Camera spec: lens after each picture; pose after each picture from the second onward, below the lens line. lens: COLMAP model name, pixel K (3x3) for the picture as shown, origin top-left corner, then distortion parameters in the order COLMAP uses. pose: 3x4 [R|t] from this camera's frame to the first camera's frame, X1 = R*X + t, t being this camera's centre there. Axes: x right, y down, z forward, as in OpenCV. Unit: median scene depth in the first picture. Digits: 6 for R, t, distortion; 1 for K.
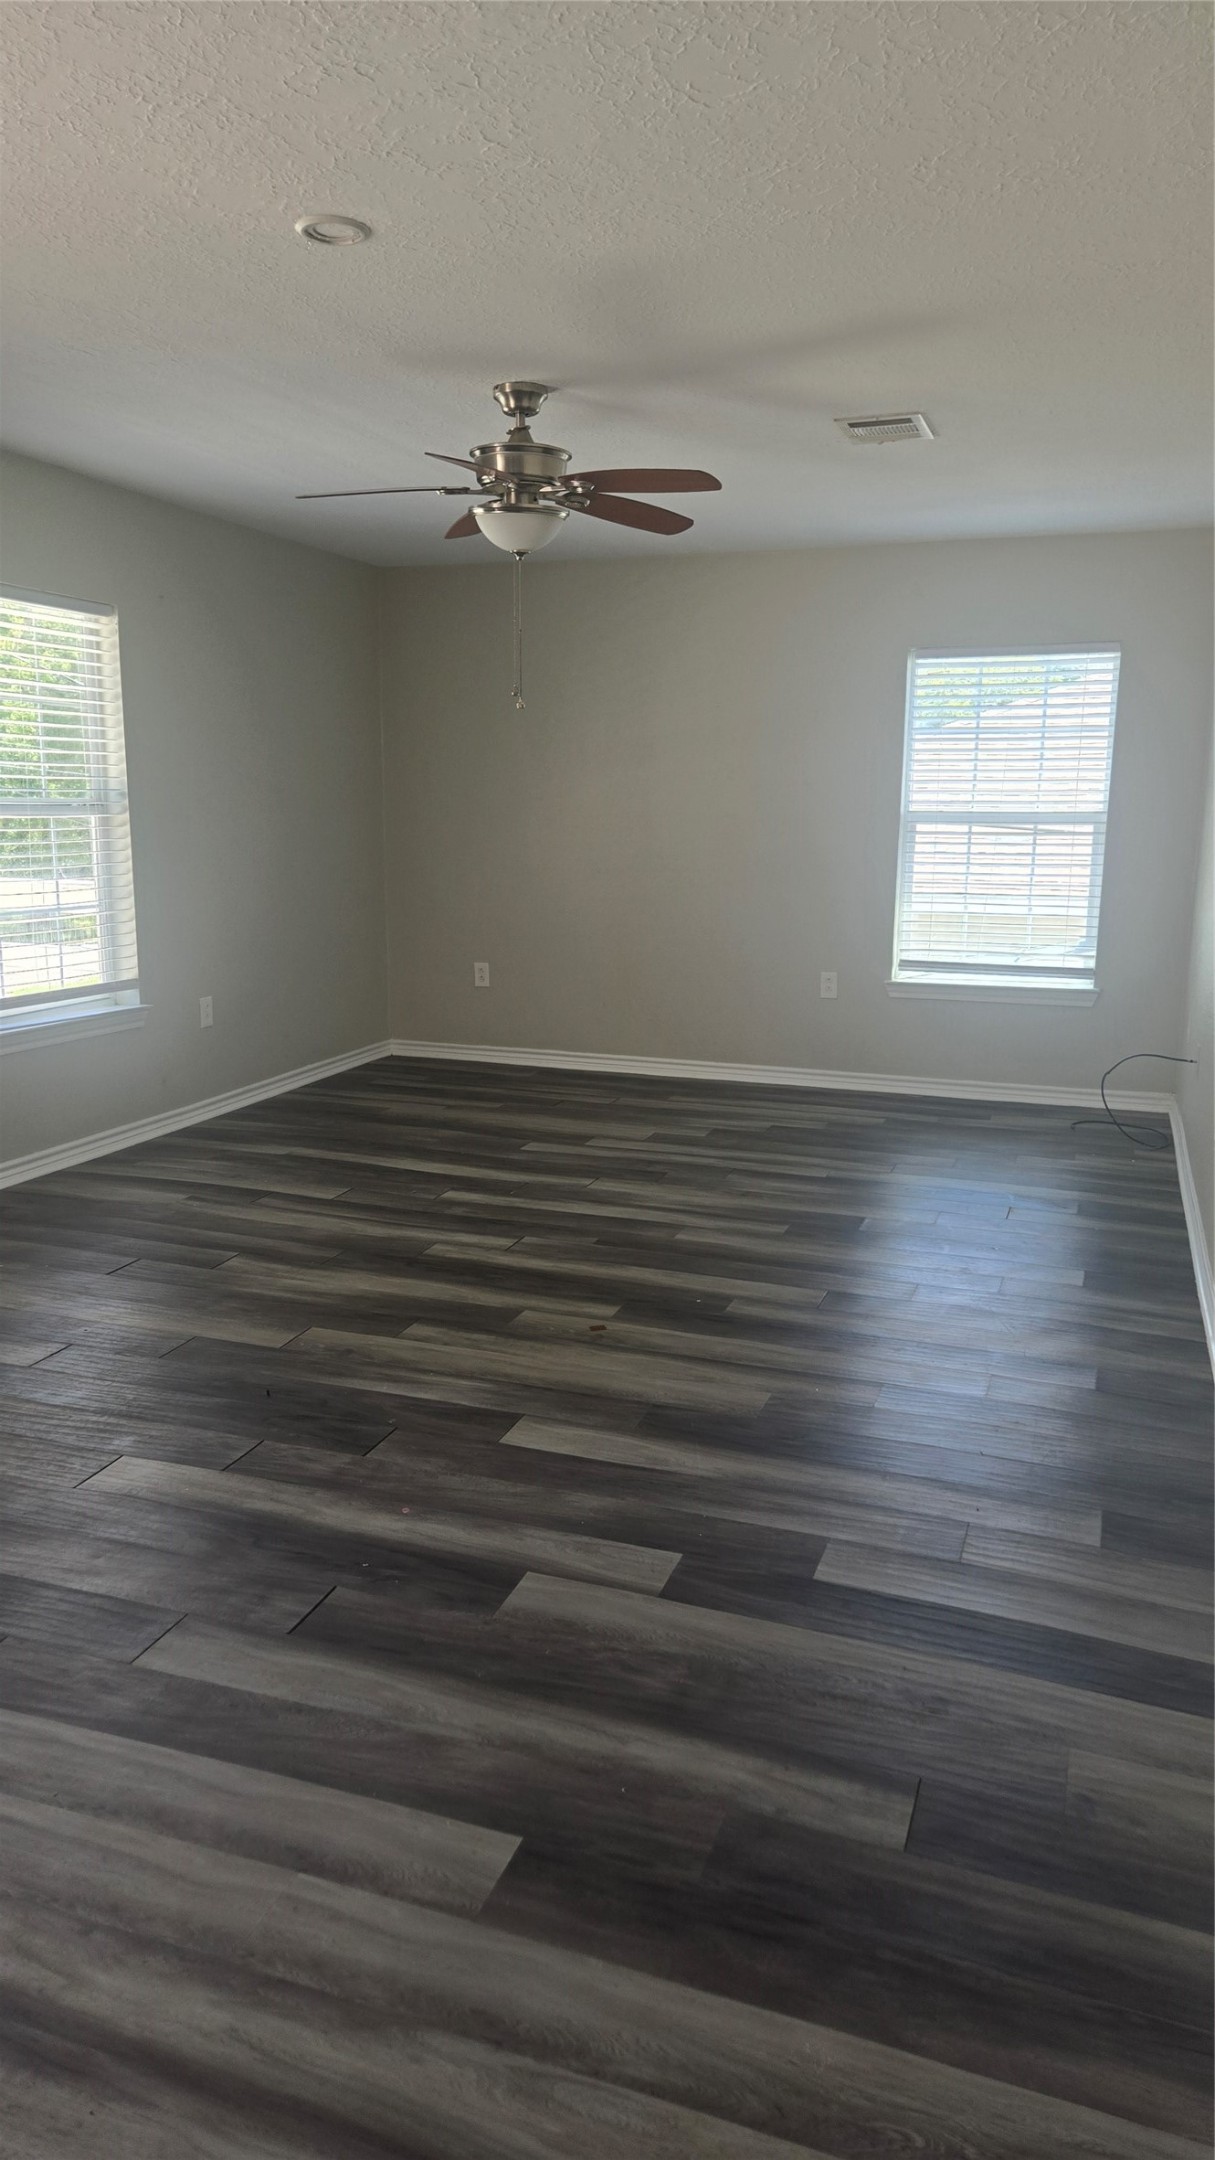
lens RADIAL K [[1431.1, 0, 611.6], [0, 1431.1, 1077.0], [0, 0, 1]] dist [0.056667, 0.001536]
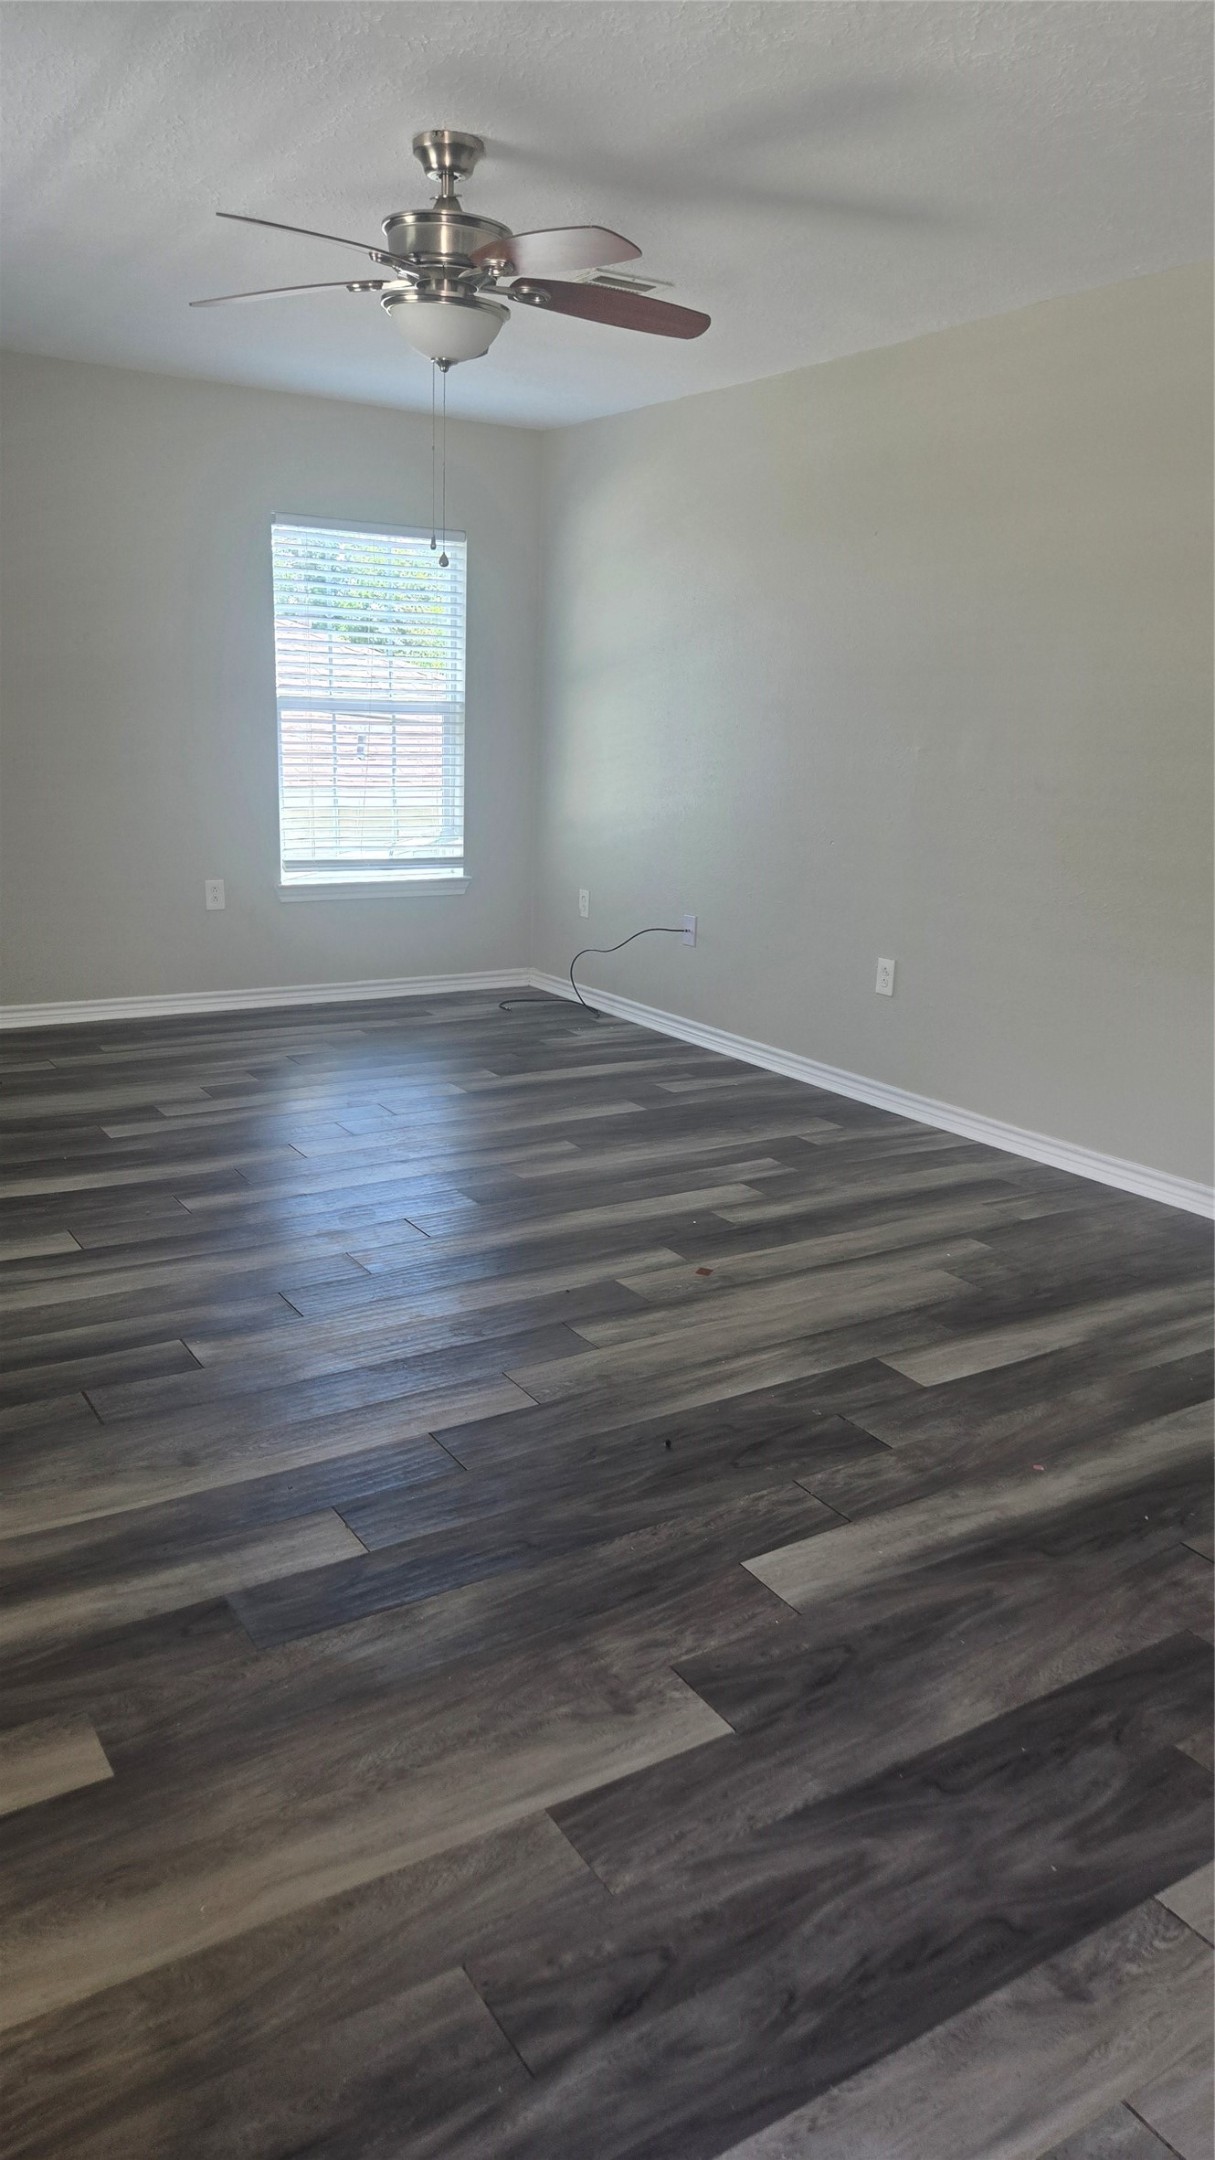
lens RADIAL K [[1431.1, 0, 612.1], [0, 1431.1, 1090.7], [0, 0, 1]] dist [0.056667, 0.001536]
pose [[0.631281, -0.190353, 0.751832, -0.510580], [0.124111, 0.981713, 0.144345, -0.057316], [-0.765560, 0.002188, 0.643361, 0.317730]]
